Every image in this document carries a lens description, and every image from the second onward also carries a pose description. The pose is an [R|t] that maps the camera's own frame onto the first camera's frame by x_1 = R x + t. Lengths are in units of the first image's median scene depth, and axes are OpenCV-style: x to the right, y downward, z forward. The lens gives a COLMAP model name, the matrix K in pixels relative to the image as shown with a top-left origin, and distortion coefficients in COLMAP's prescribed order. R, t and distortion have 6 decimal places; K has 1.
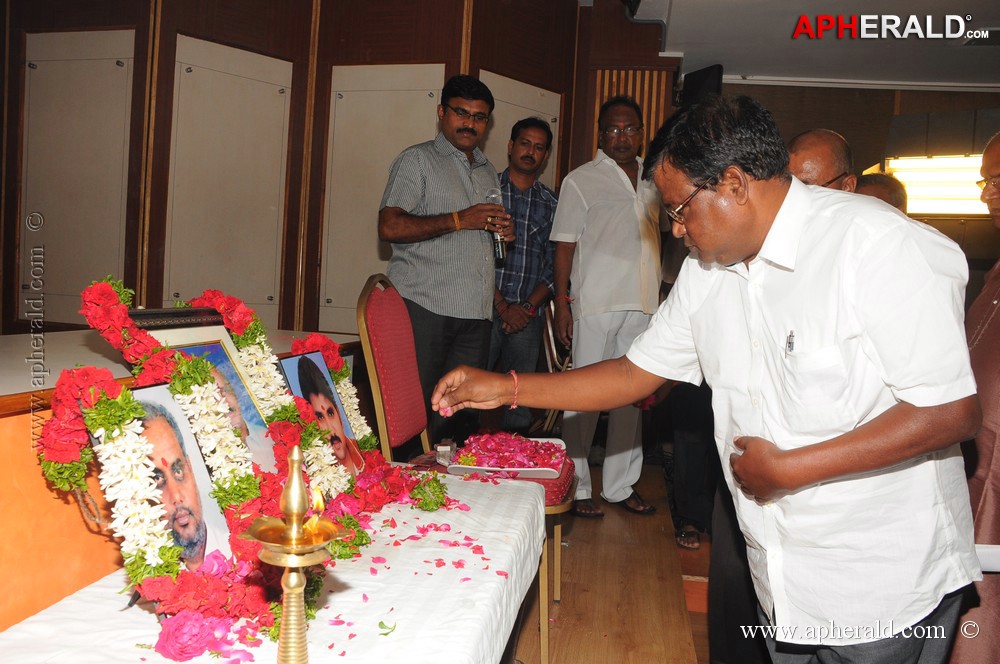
lens RADIAL K [[799.7, 0, 487.5], [0, 799.7, 345.7], [0, 0, 1]] dist [-0.158869, 0.111371]
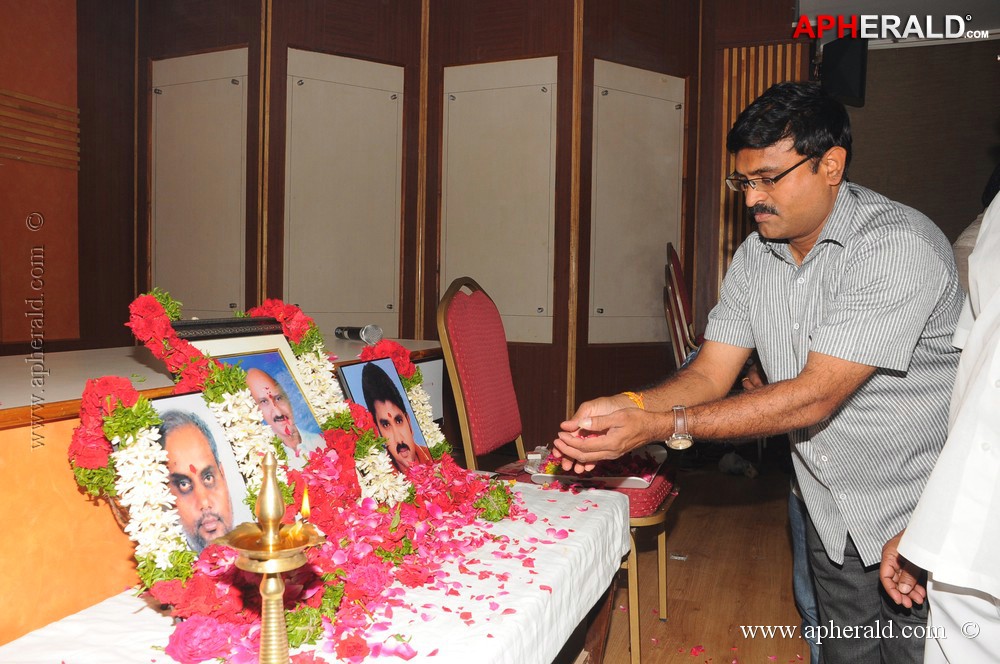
lens RADIAL K [[827.9, 0, 482.3], [0, 827.9, 346.1], [0, 0, 1]] dist [-0.149783, 0.129125]
pose [[0.980122, -0.025115, -0.196798, 0.121817], [0.023890, 0.999678, -0.008595, 0.004889], [0.196951, 0.003723, 0.980406, 0.021802]]
